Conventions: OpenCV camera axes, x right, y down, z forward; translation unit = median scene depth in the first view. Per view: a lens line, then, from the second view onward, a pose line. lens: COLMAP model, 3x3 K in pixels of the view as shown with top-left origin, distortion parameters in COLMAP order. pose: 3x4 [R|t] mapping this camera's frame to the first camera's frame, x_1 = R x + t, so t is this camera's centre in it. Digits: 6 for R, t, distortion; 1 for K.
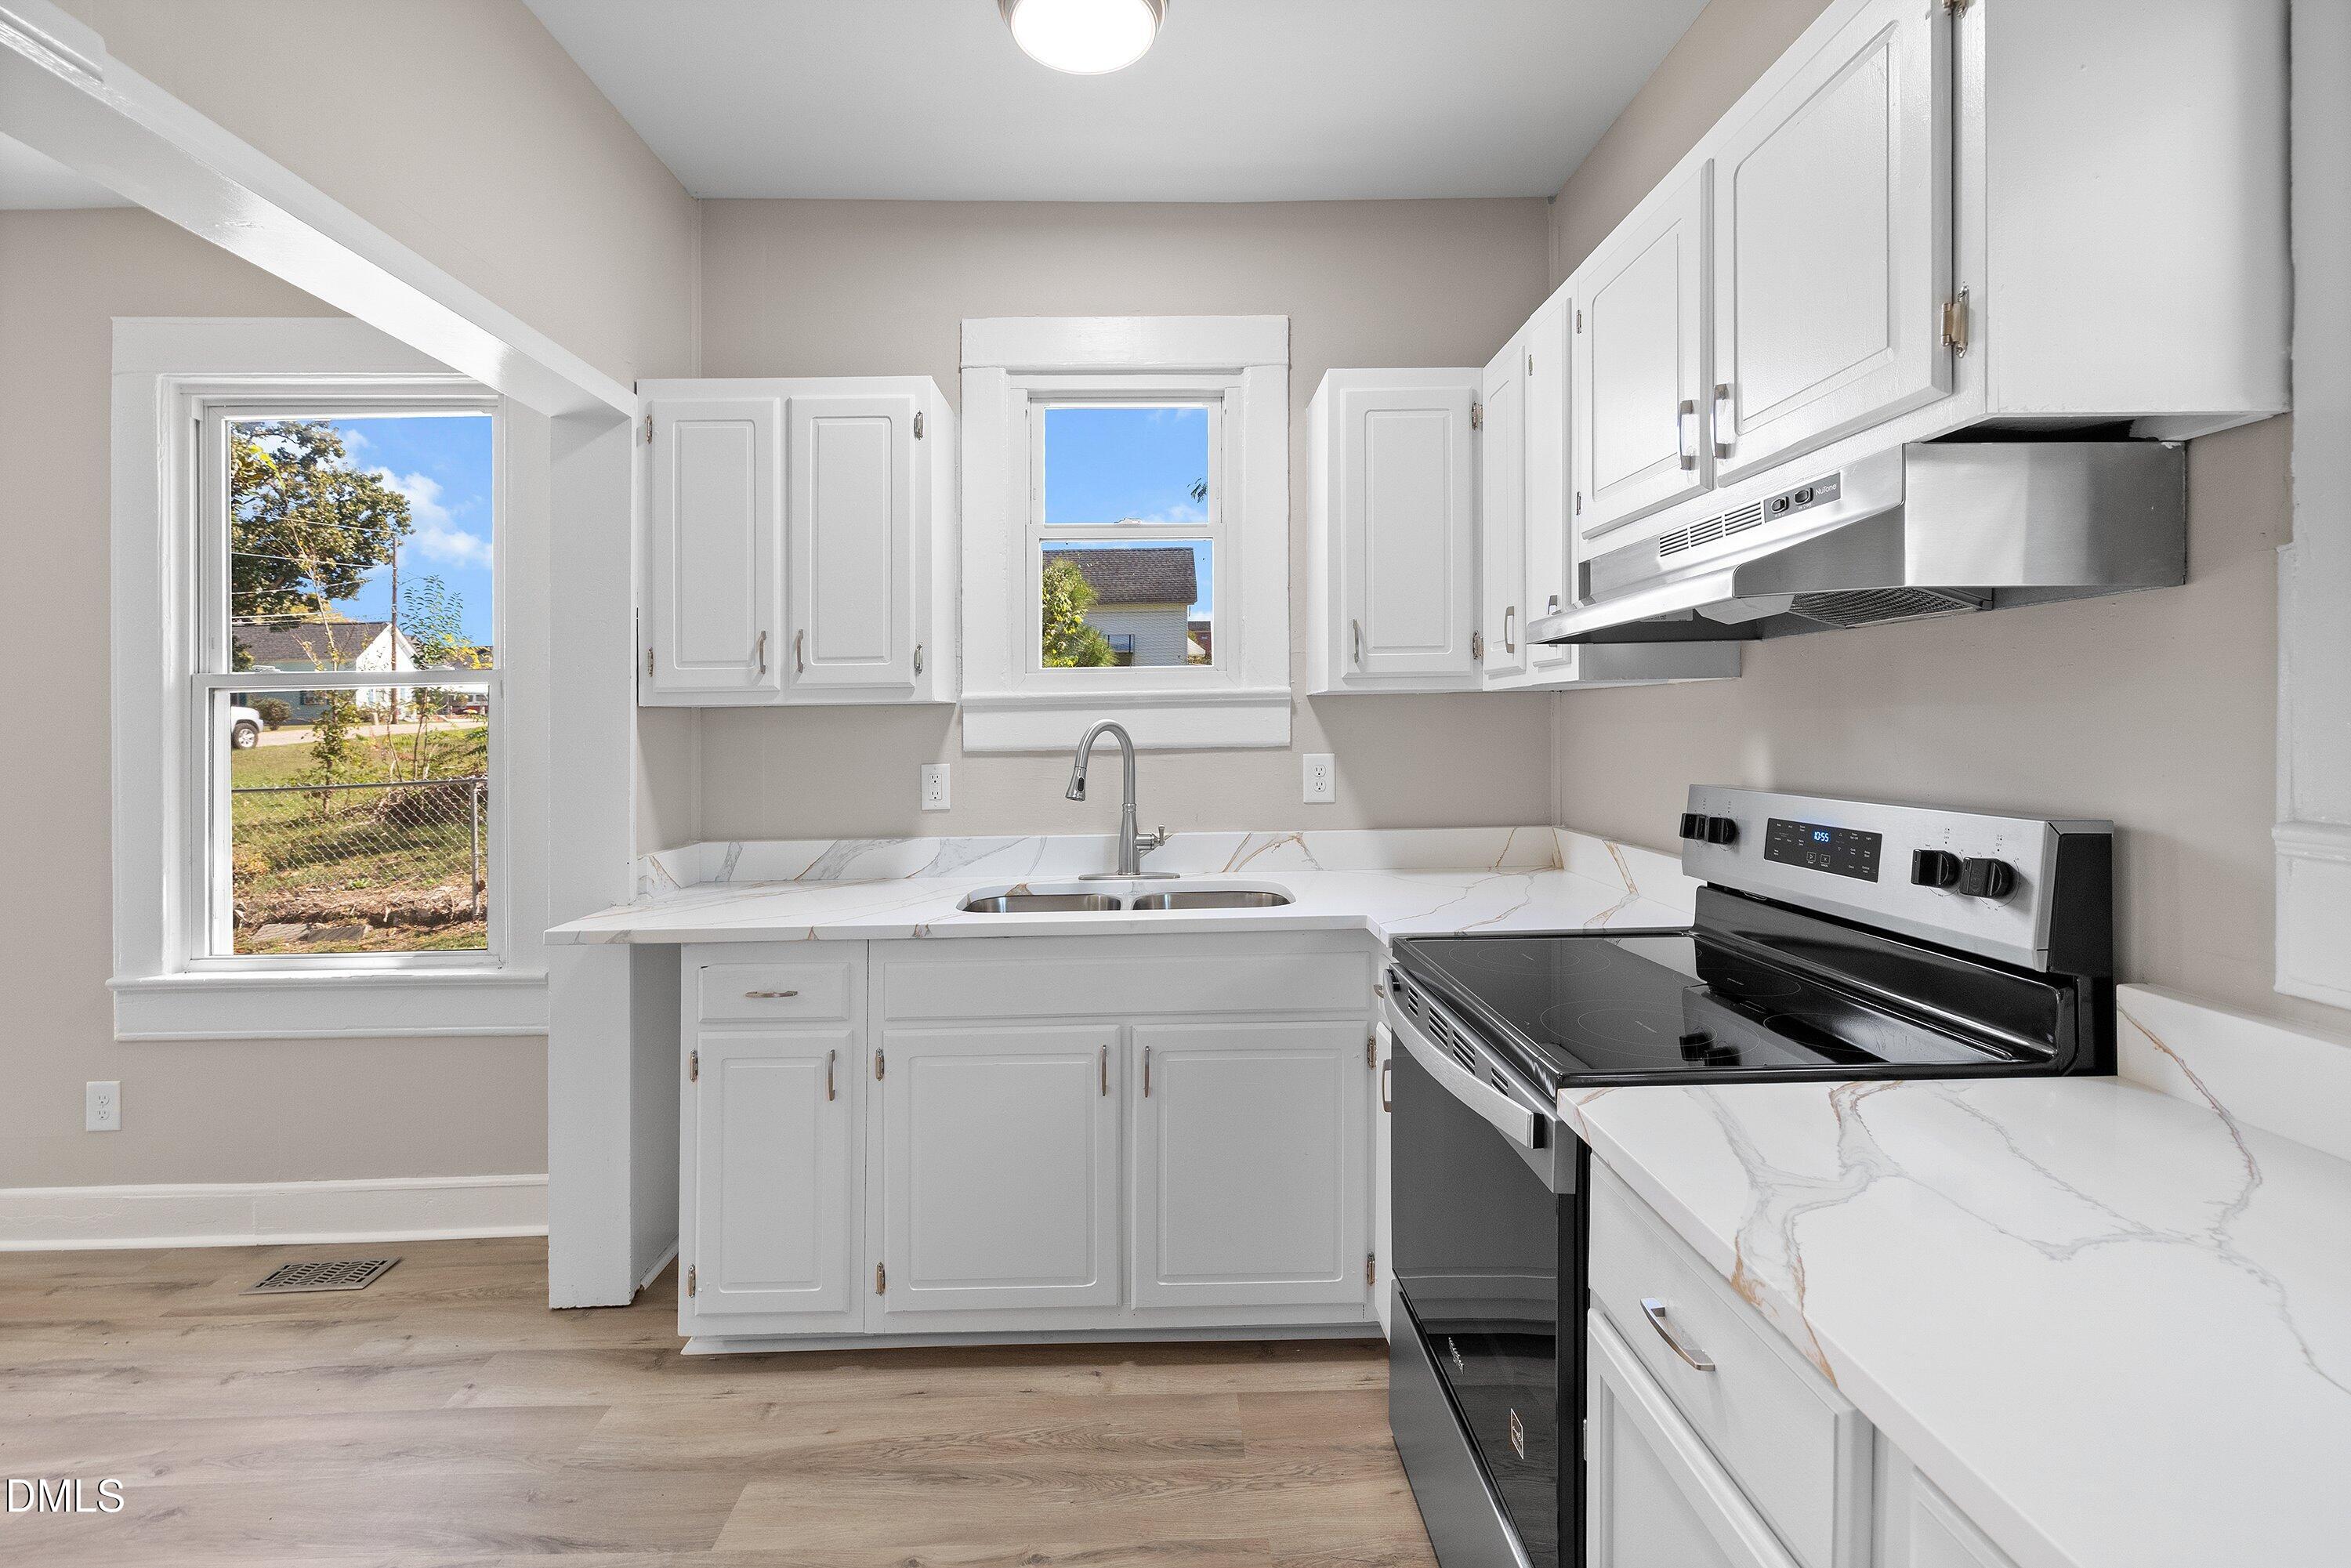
lens RADIAL K [[1022.4, 0, 1164.1], [0, 1022.4, 742.0], [0, 0, 1]] dist [-0.000606, -0.000213]
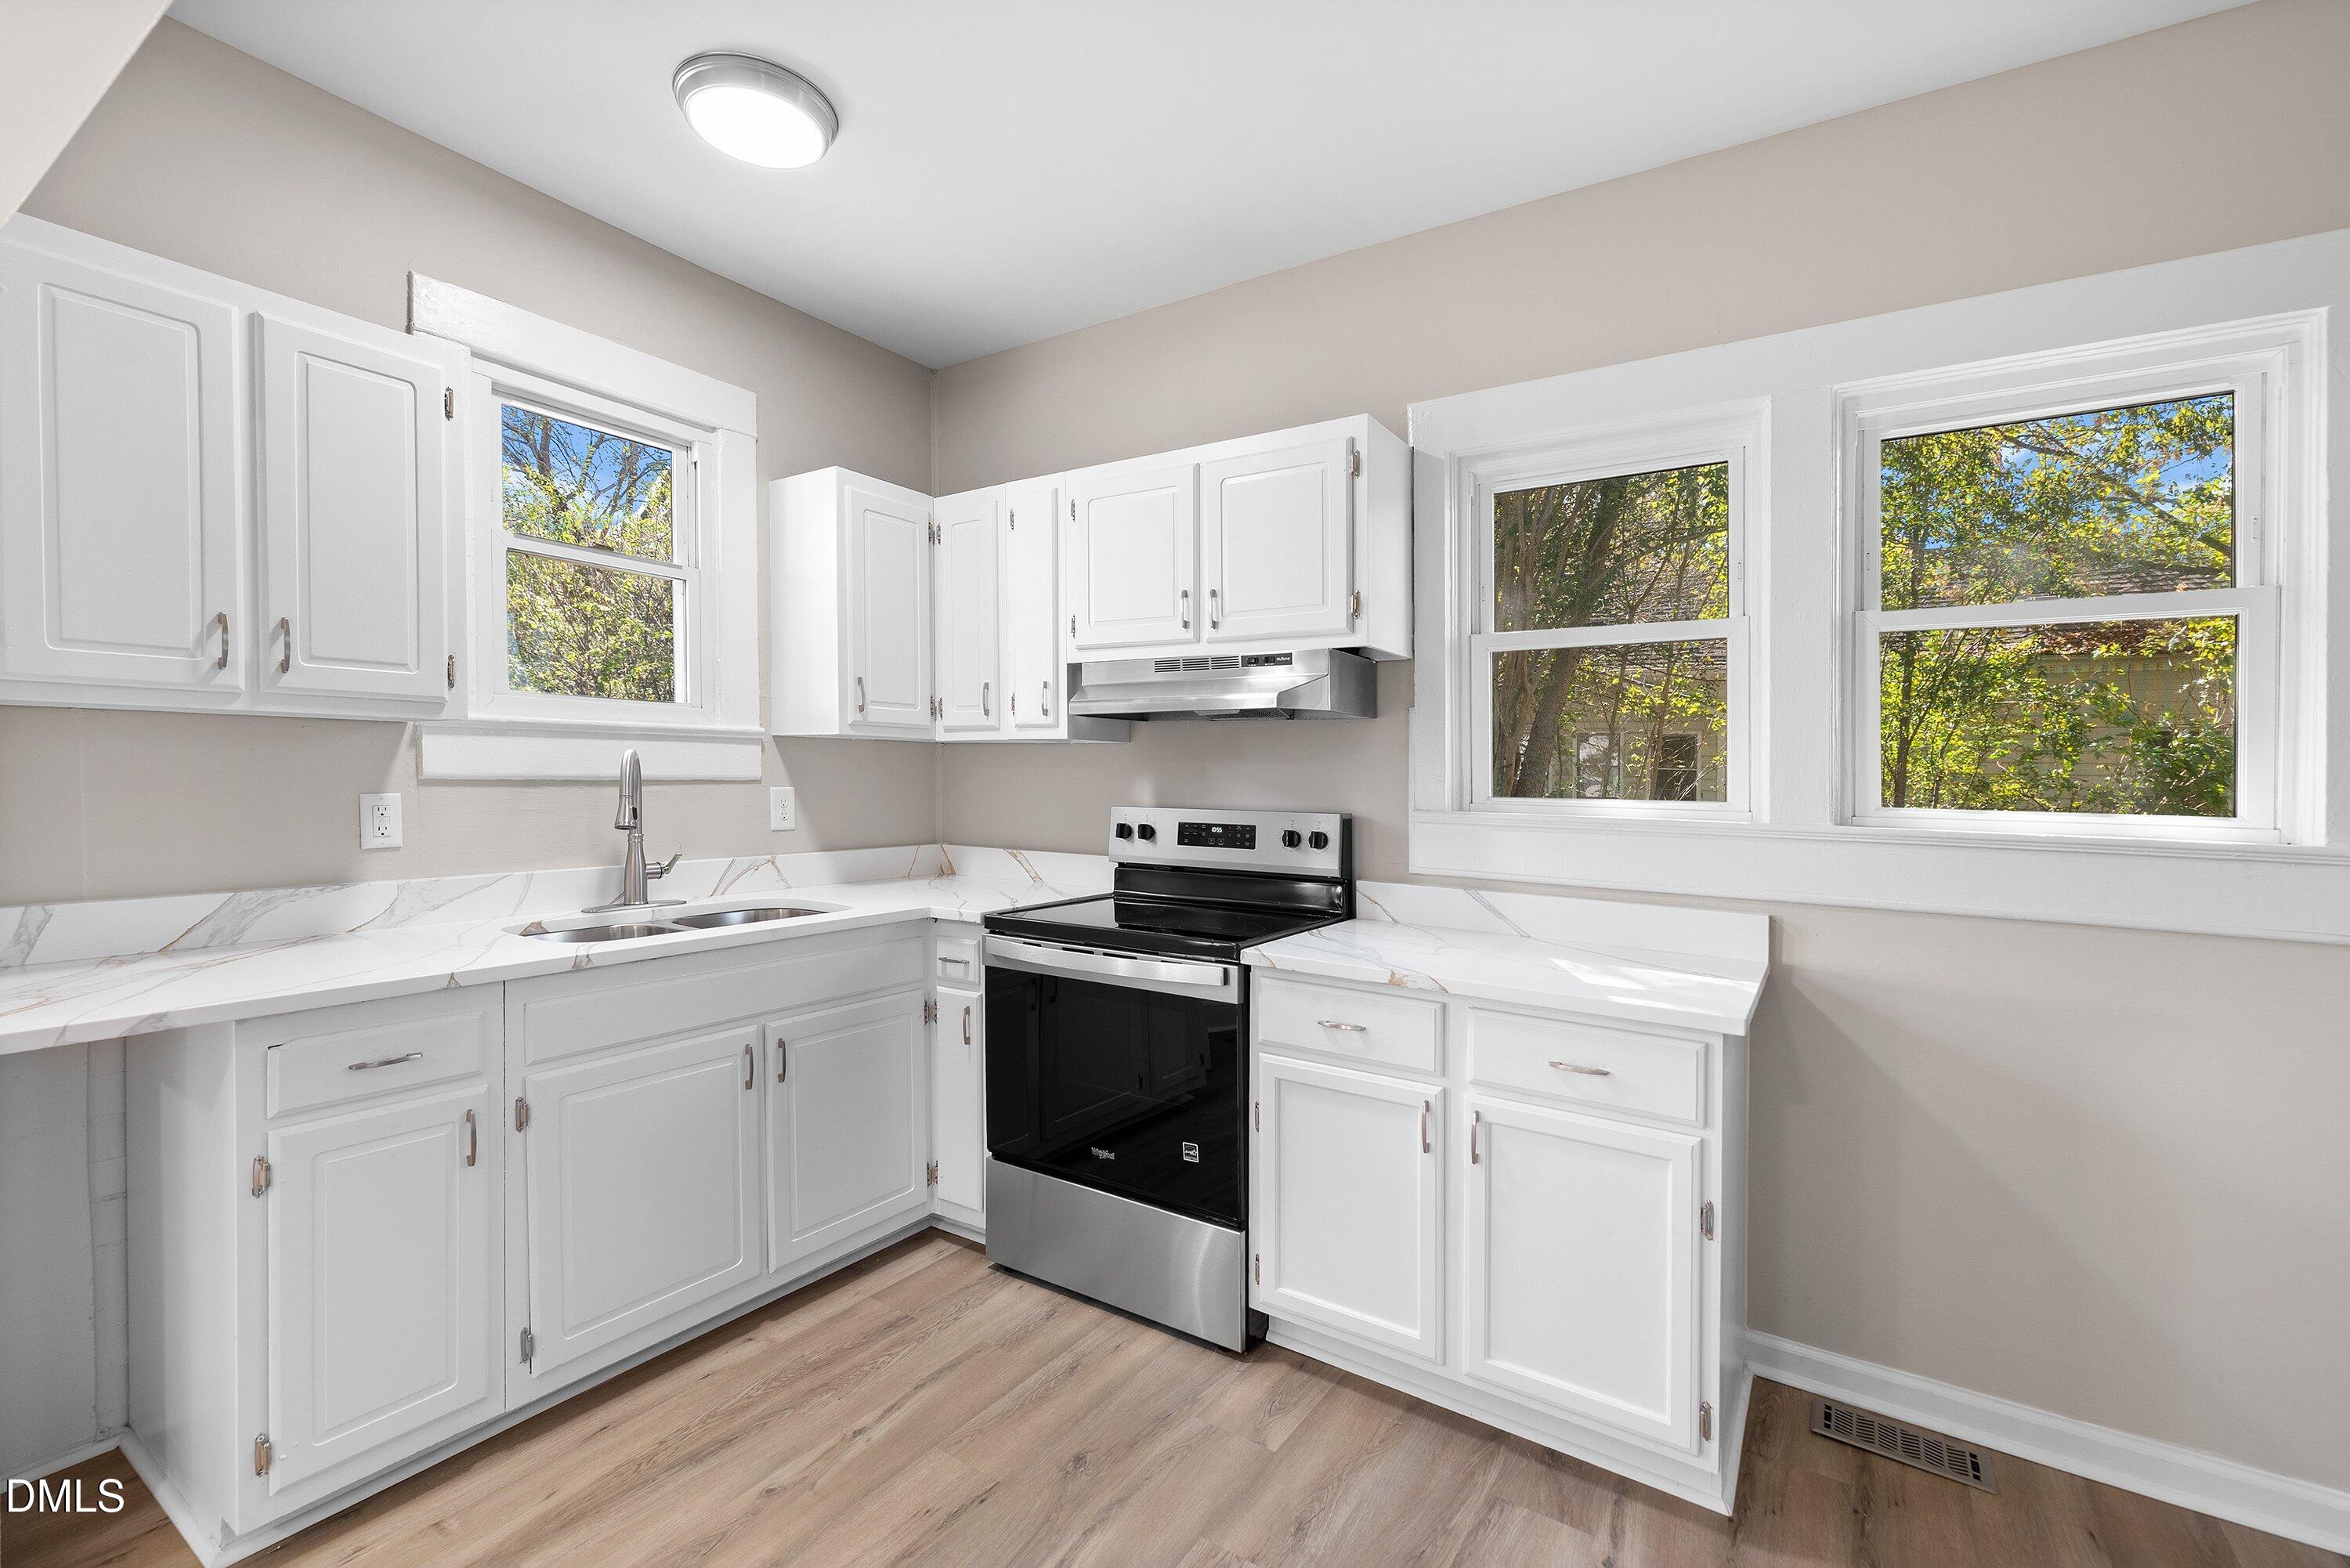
lens RADIAL K [[1007.5, 0, 1175.0], [0, 1007.5, 784.0], [0, 0, 1]] dist [0.001069, 0.000439]
pose [[0.565479, 0.016015, 0.824607, -0.669707], [-0.010431, 0.999870, -0.012266, 0.021711], [-0.824697, -0.001665, 0.565573, 0.000178]]
